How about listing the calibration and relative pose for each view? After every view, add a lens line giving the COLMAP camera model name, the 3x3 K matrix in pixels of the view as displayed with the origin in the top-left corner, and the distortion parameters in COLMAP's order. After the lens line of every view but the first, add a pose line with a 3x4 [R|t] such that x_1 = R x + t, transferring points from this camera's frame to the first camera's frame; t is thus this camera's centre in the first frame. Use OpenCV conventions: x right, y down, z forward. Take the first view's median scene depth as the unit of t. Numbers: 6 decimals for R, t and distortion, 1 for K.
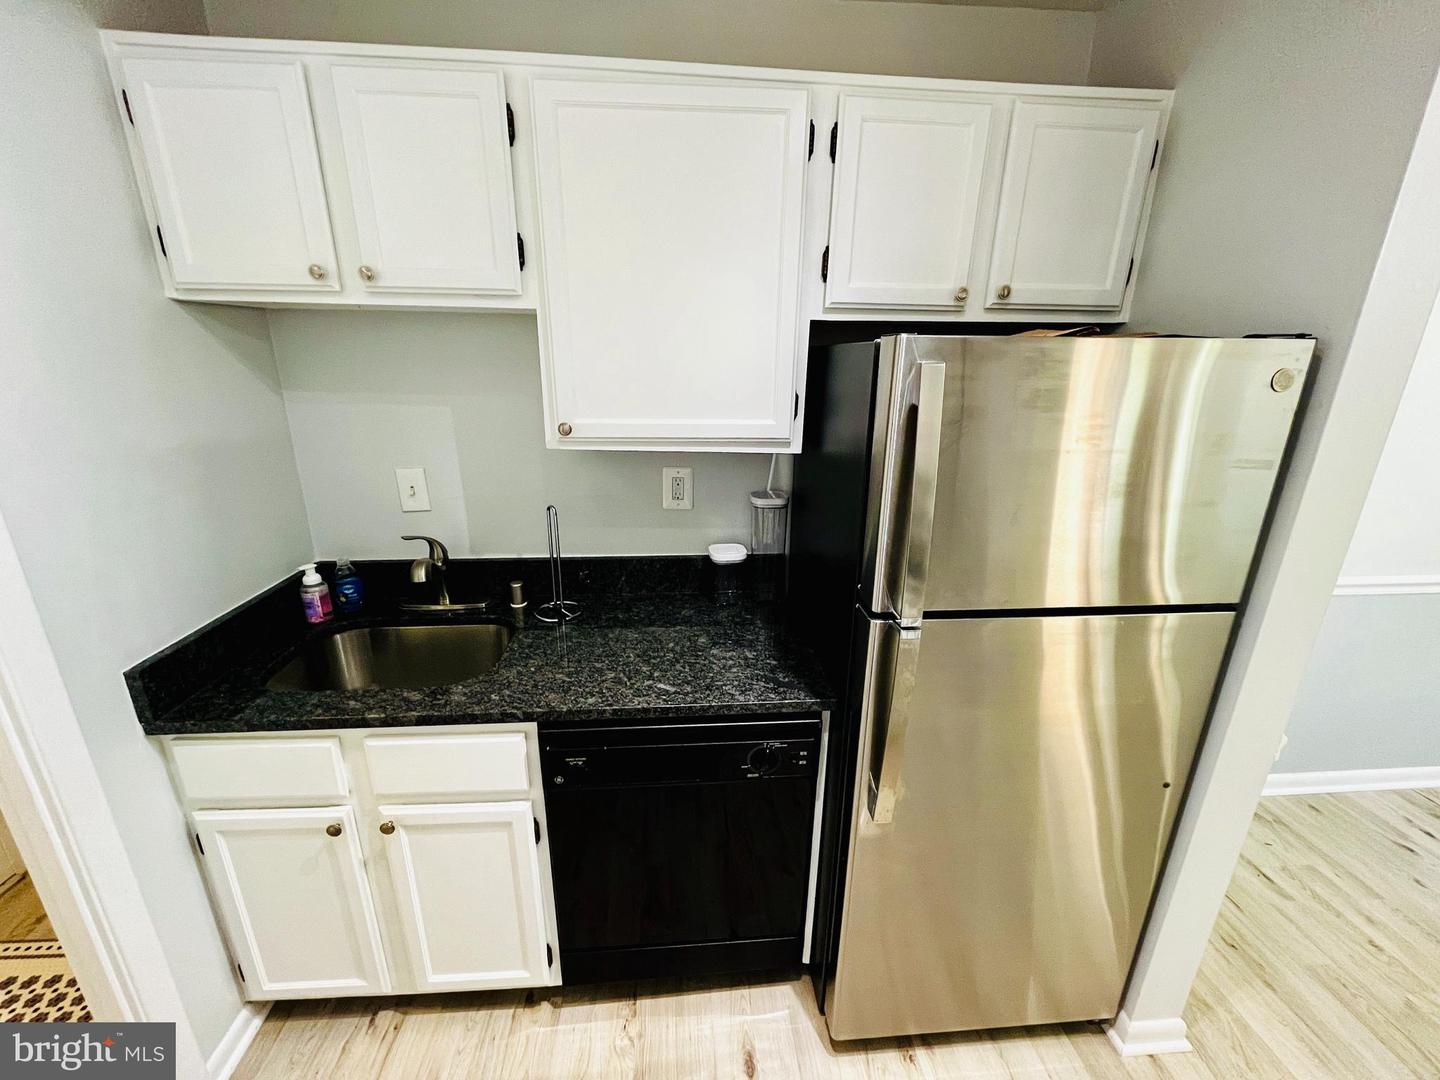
lens RADIAL K [[583.8, 0, 716.9], [0, 583.8, 543.0], [0, 0, 1]] dist [-0.001905, -0.000106]
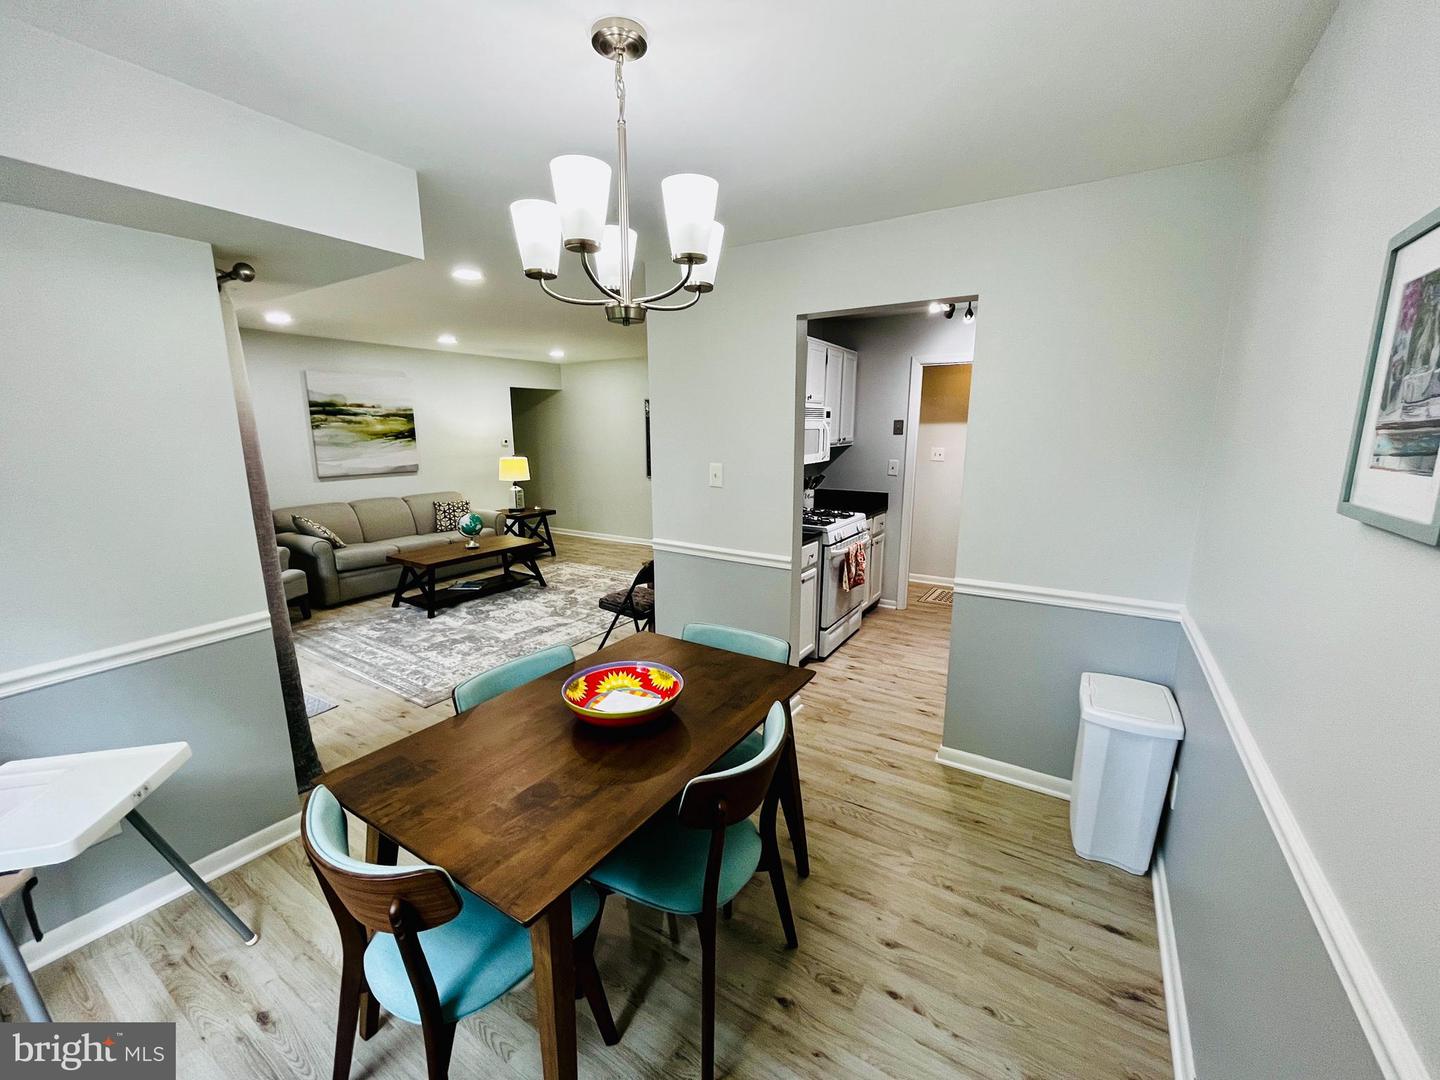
lens RADIAL K [[583.8, 0, 716.7], [0, 583.8, 542.3], [0, 0, 1]] dist [-0.001905, -0.000106]
pose [[-0.596927, 0.144759, -0.789128, 2.865919], [-0.248747, 0.901726, 0.353576, -0.315677], [0.762760, 0.407352, -0.502256, 1.209930]]
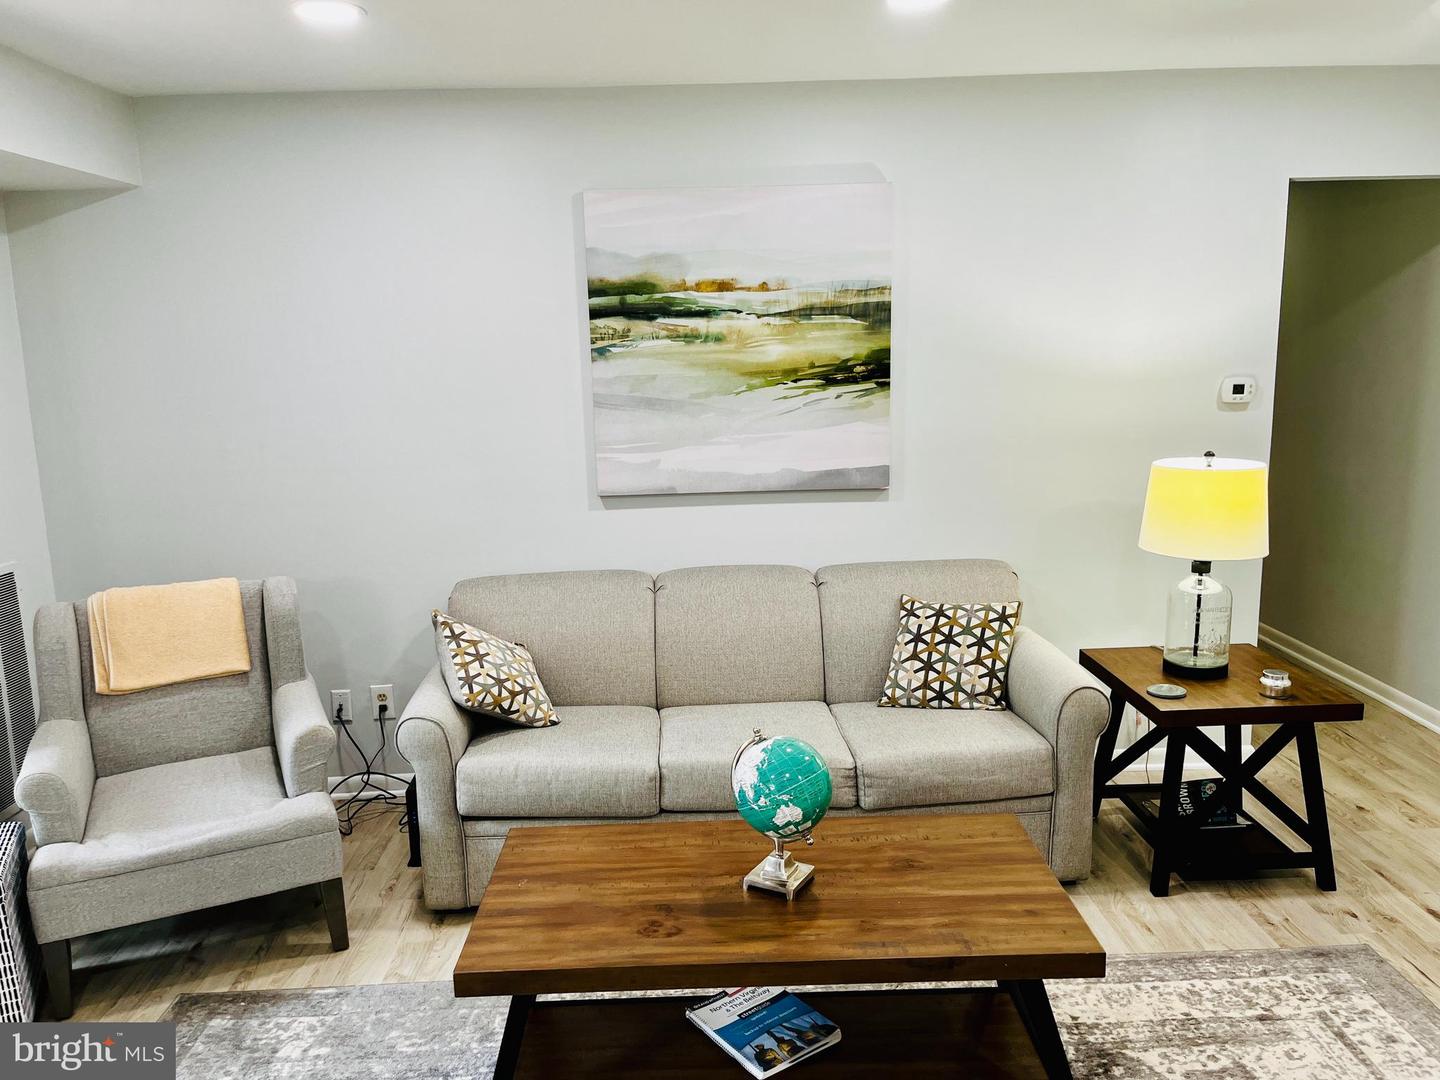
lens RADIAL K [[1091.3, 0, 720.9], [0, 1091.3, 550.8], [0, 0, 1]] dist [0.052394, -0.056711]
pose [[-0.998743, 0.006776, 0.049656, 0.644978], [0.029714, 0.877942, 0.477844, 0.284795], [-0.040358, 0.478719, -0.877040, -0.864929]]
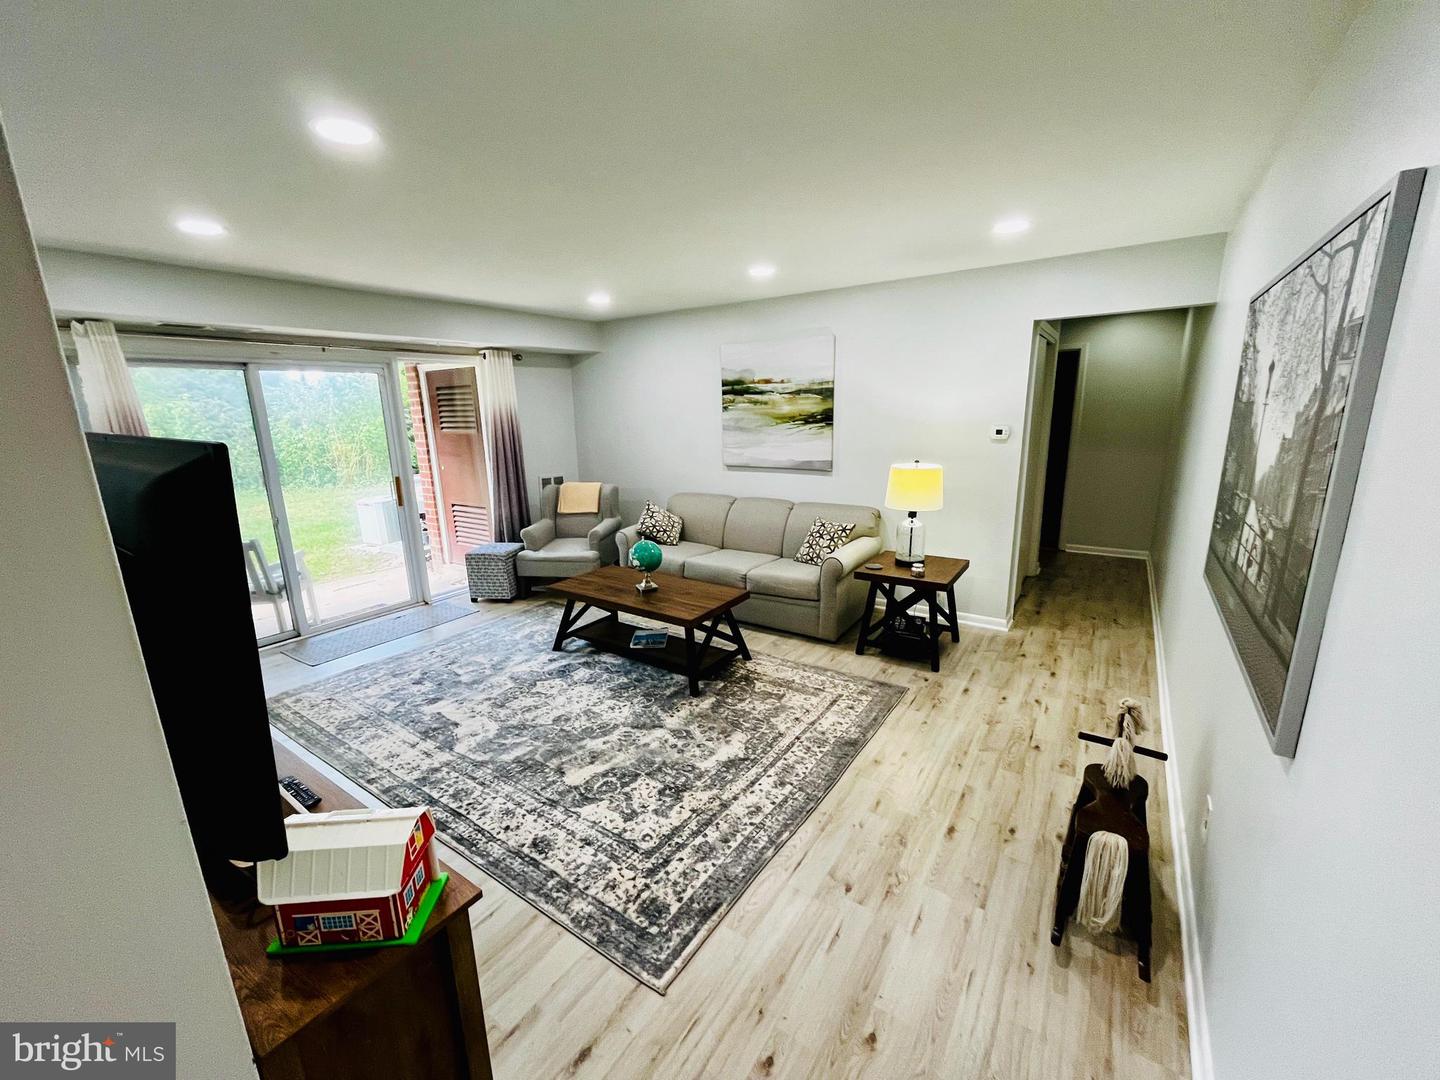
lens RADIAL K [[583.8, 0, 719.7], [0, 583.8, 545.3], [0, 0, 1]] dist [-0.001905, -0.000106]
pose [[-0.783763, -0.138423, 0.605438, -1.335264], [0.202803, 0.864364, 0.460158, 0.180293], [-0.587015, 0.483439, -0.649384, -0.626438]]
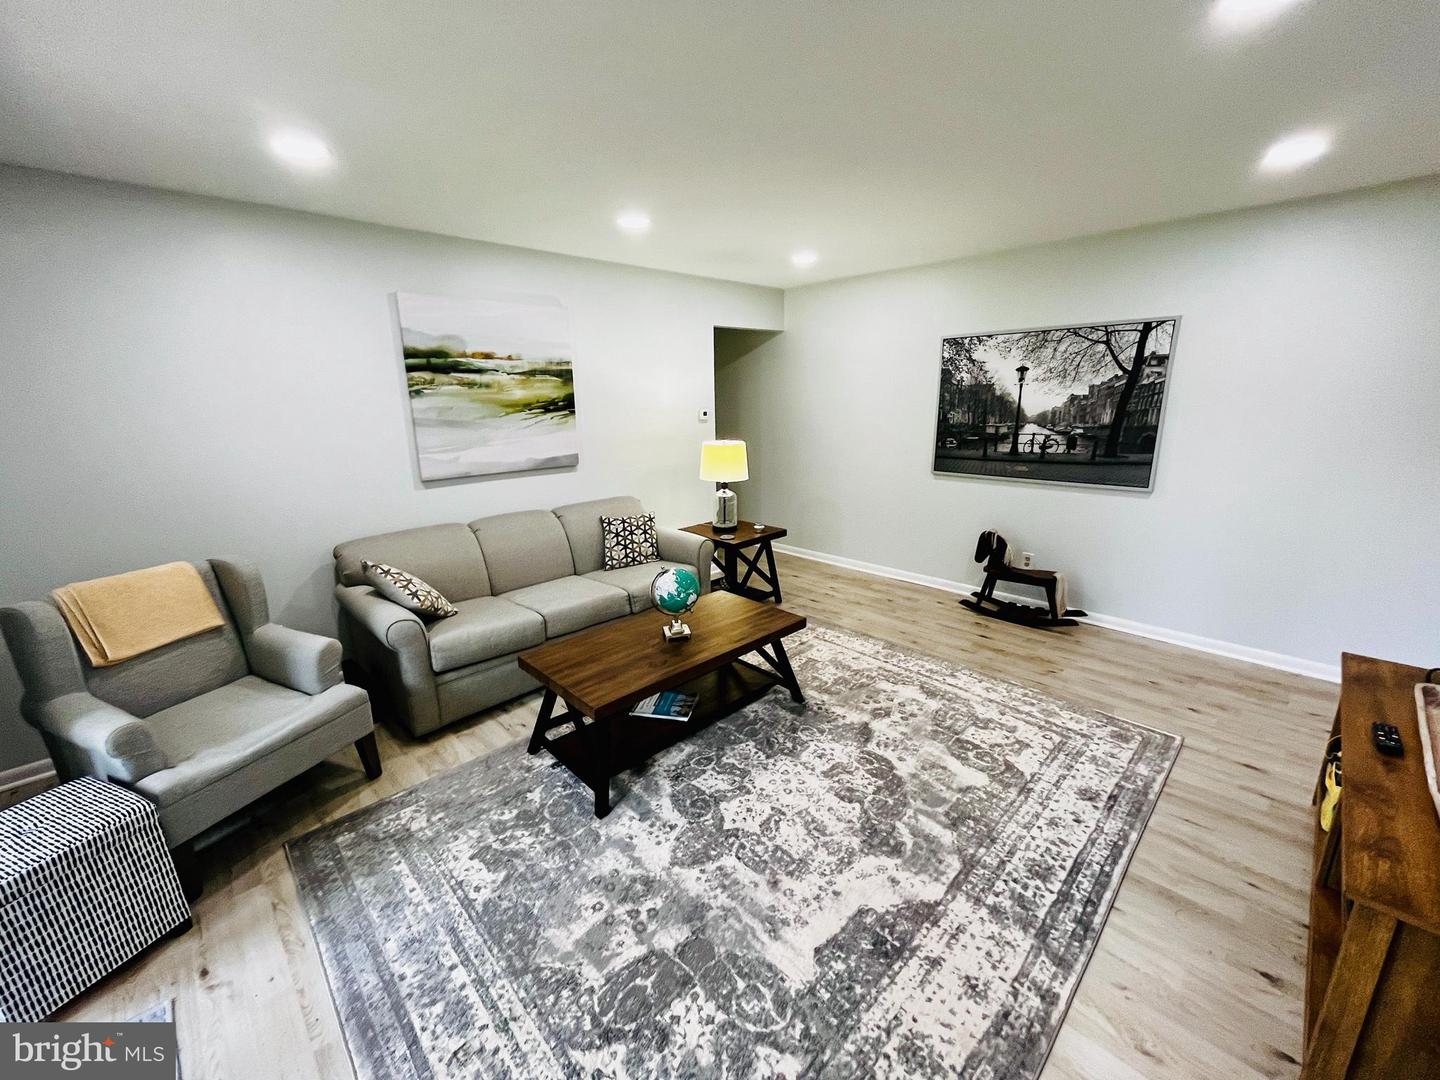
lens RADIAL K [[583.8, 0, 717.8], [0, 583.8, 542.9], [0, 0, 1]] dist [-0.001905, -0.000106]
pose [[-0.765731, 0.160457, -0.622824, 1.763223], [-0.189494, 0.869110, 0.456880, 0.357662], [0.614613, 0.467869, -0.635099, -0.924054]]
